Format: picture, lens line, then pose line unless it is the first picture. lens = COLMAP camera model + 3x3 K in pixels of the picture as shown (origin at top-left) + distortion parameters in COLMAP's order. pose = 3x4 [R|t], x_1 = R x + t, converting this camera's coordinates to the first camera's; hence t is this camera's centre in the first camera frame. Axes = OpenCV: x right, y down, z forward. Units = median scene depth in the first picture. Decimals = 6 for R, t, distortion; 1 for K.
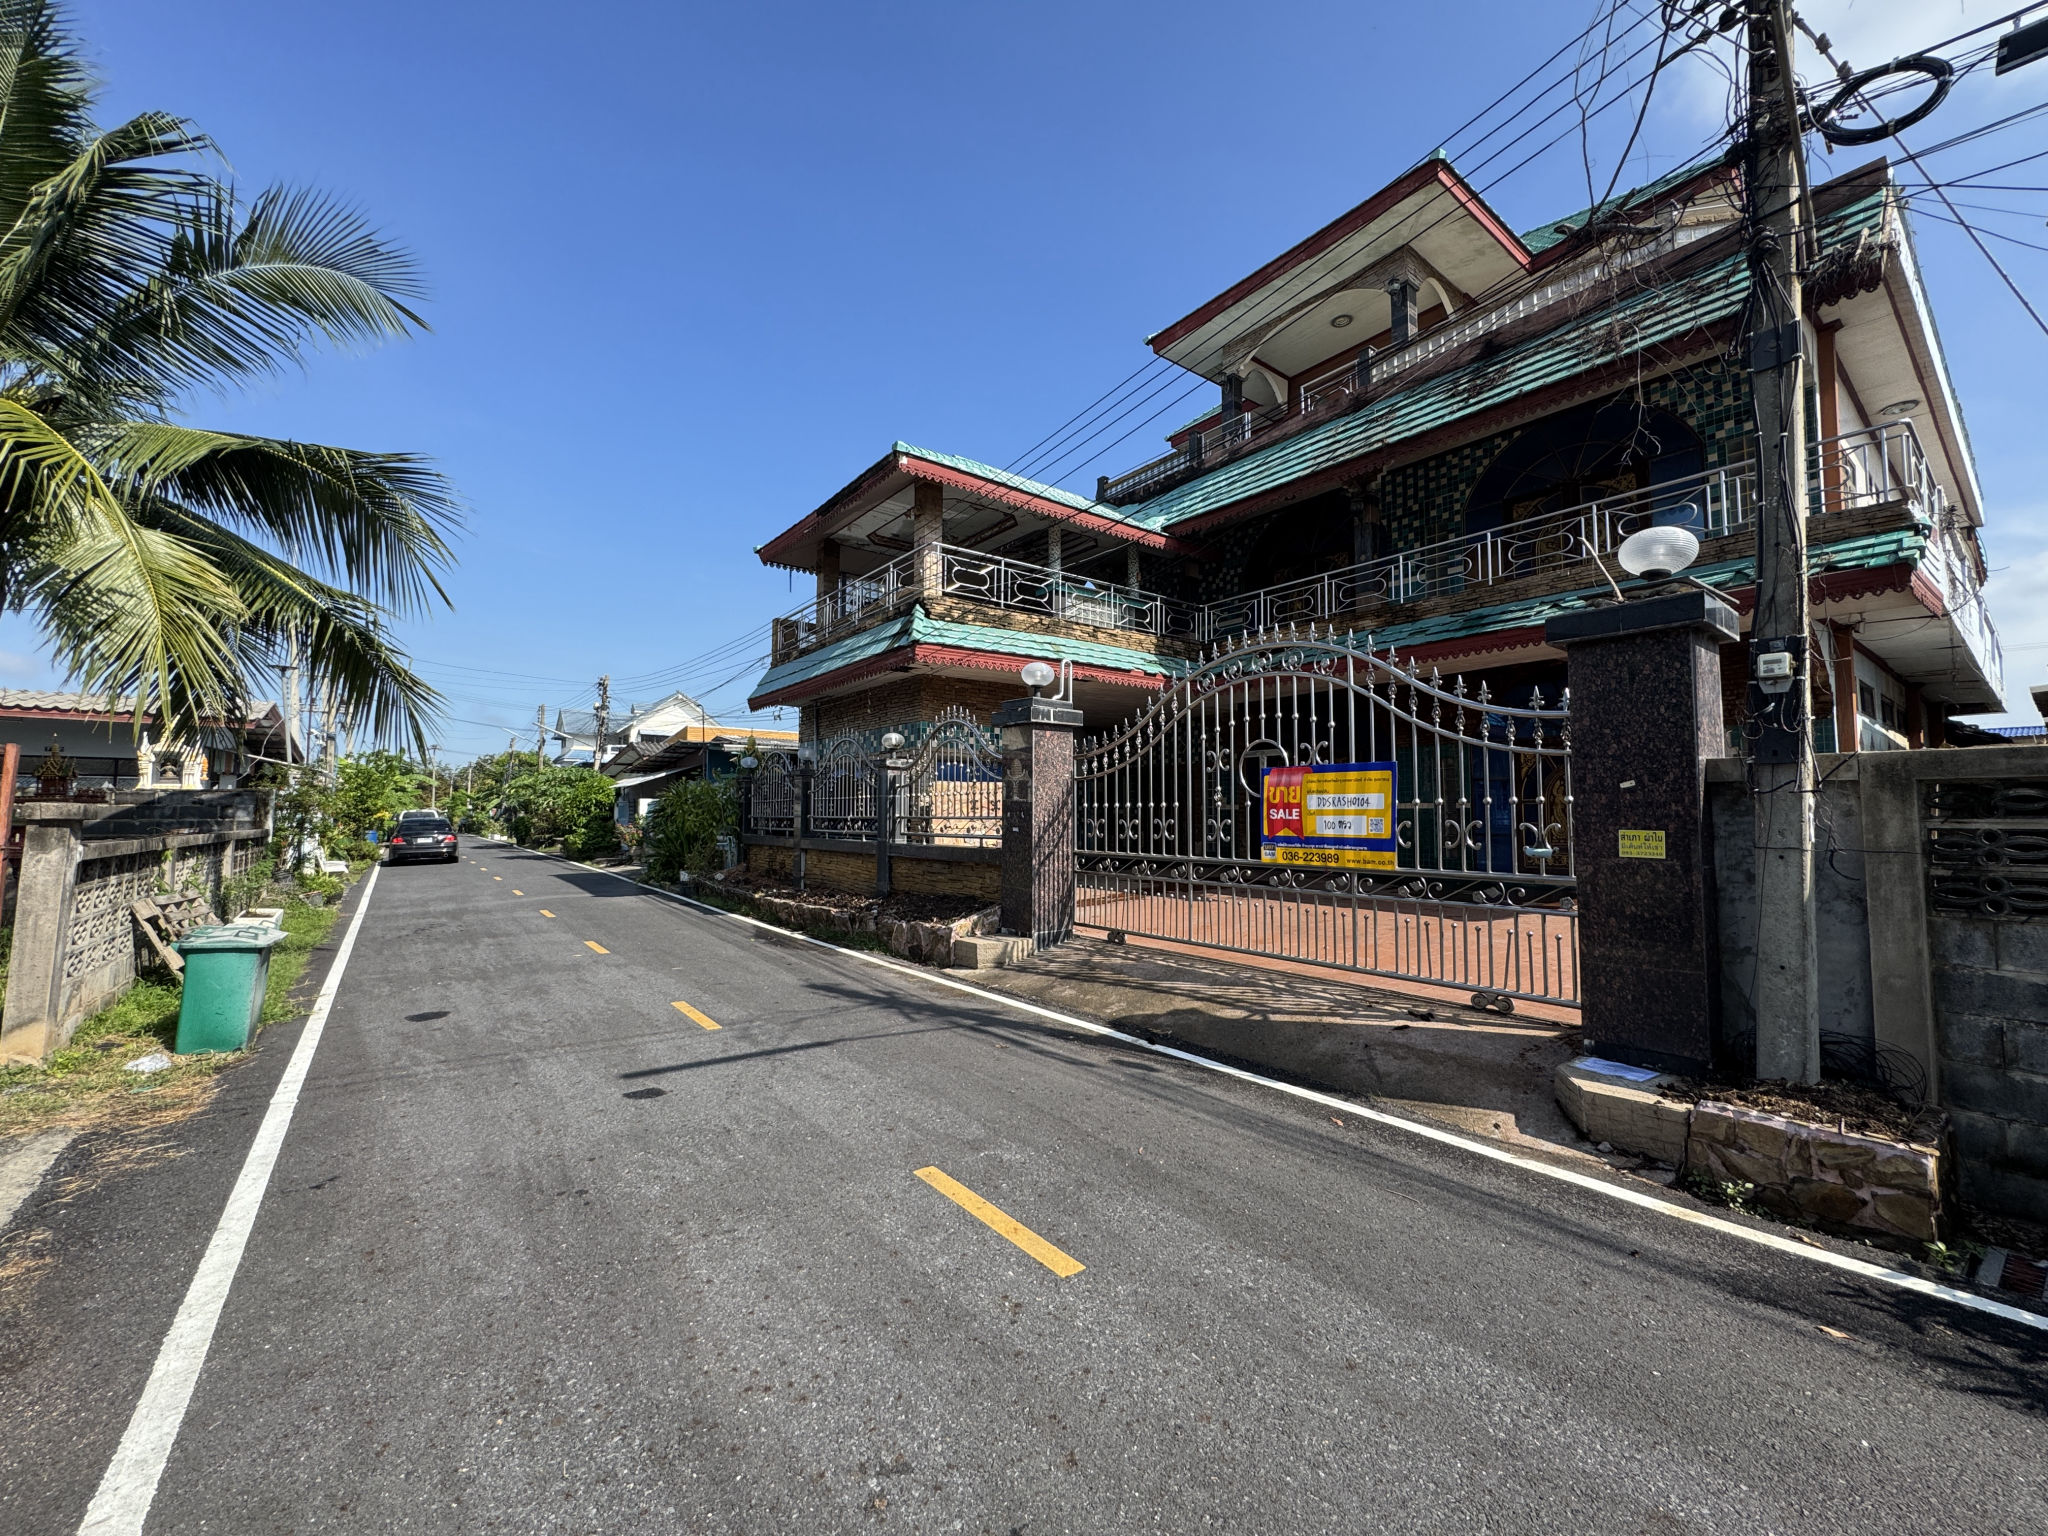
lens RADIAL K [[815.5, 0, 1026.2], [0, 815.5, 771.2], [0, 0, 1]] dist [-0.002347, 0.000050]
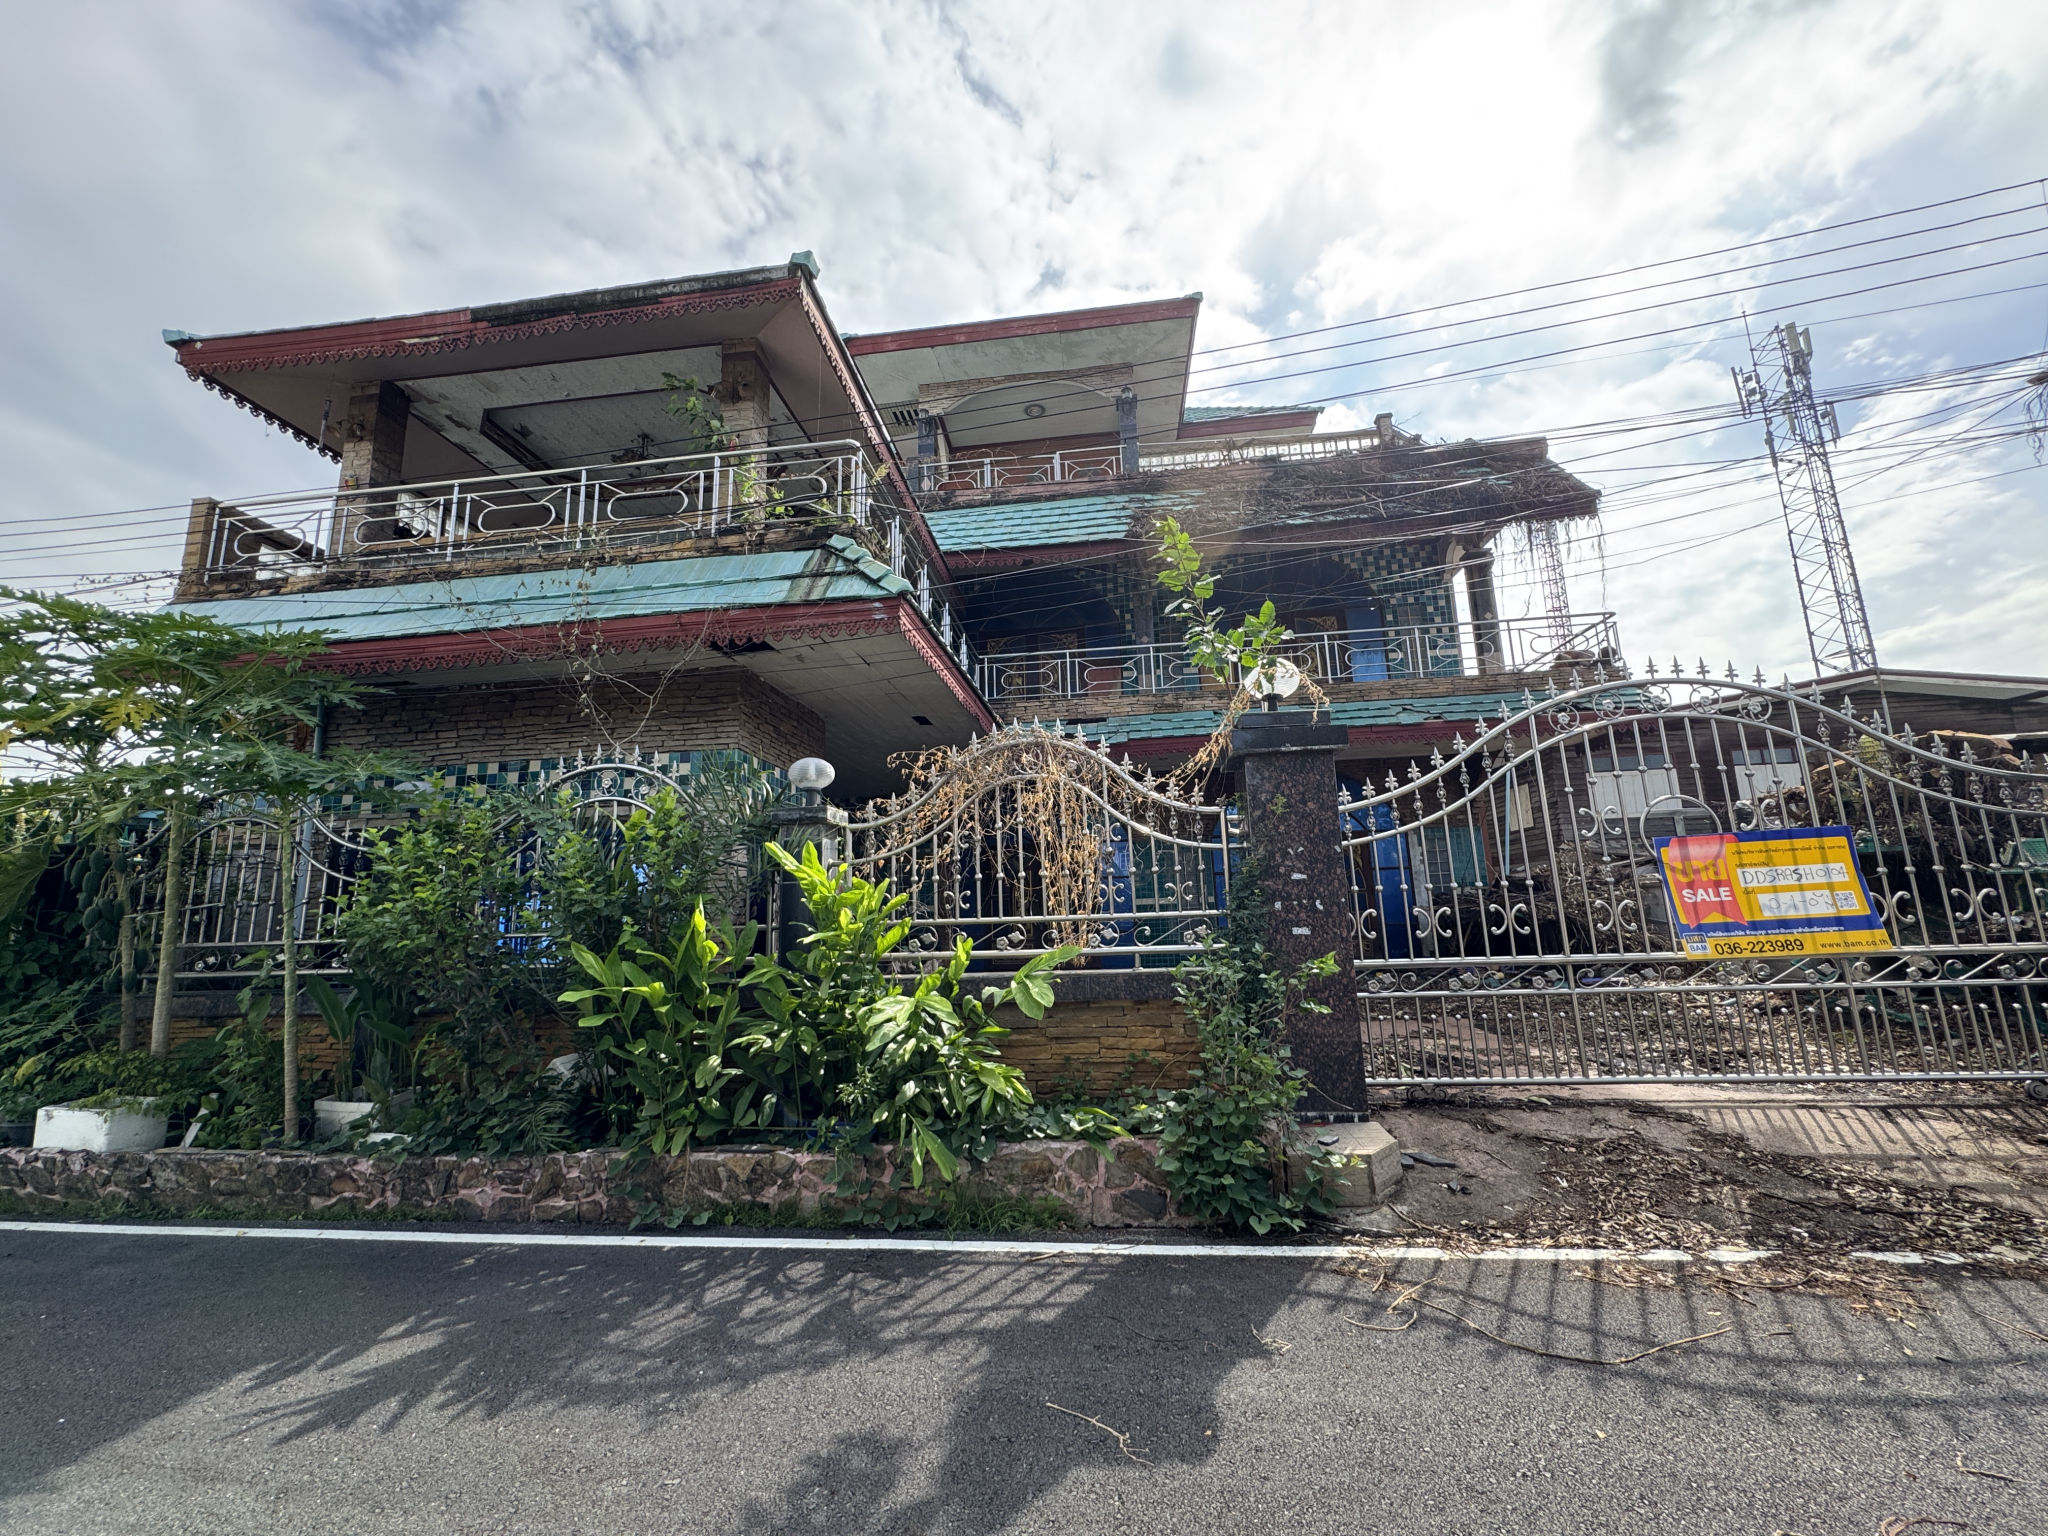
lens RADIAL K [[815.5, 0, 1026.2], [0, 815.5, 771.2], [0, 0, 1]] dist [-0.002347, 0.000050]
pose [[0.696756, 0.102094, 0.710005, -0.431929], [-0.006101, 0.990627, -0.136458, 0.029803], [-0.717282, 0.090747, 0.690848, 0.552543]]
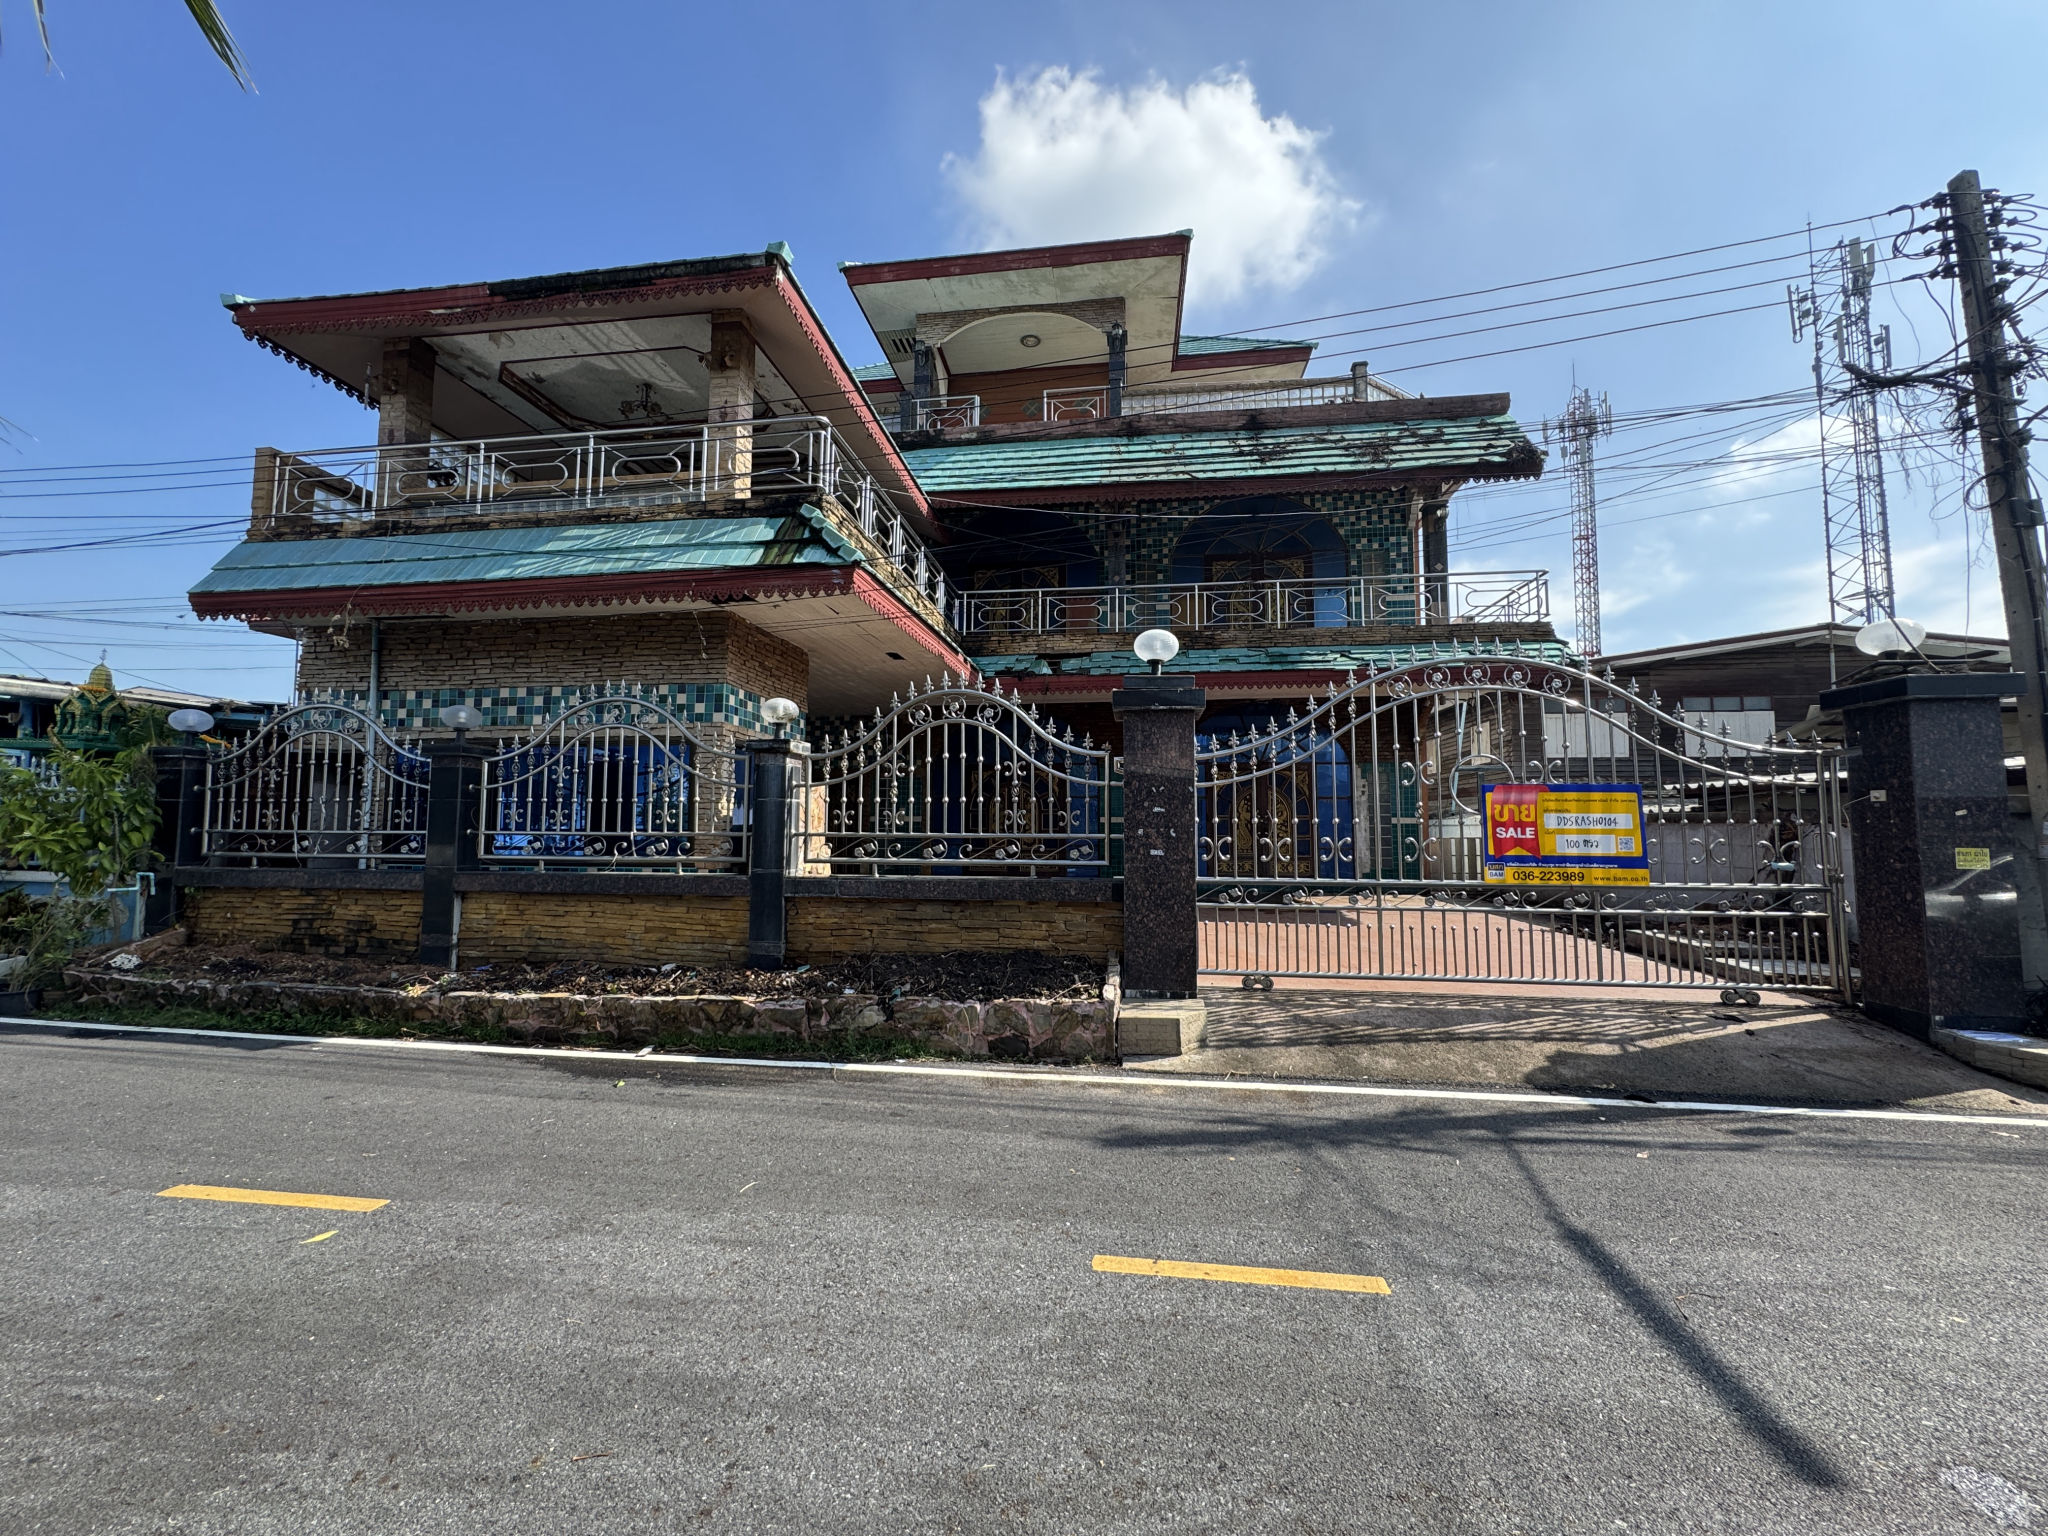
lens RADIAL K [[815.5, 0, 1026.2], [0, 815.5, 771.2], [0, 0, 1]] dist [-0.002347, 0.000050]
pose [[0.709321, 0.049094, 0.703174, -0.466036], [-0.041204, 0.998754, -0.028166, 0.018064], [-0.703680, -0.008995, 0.710460, 0.425869]]
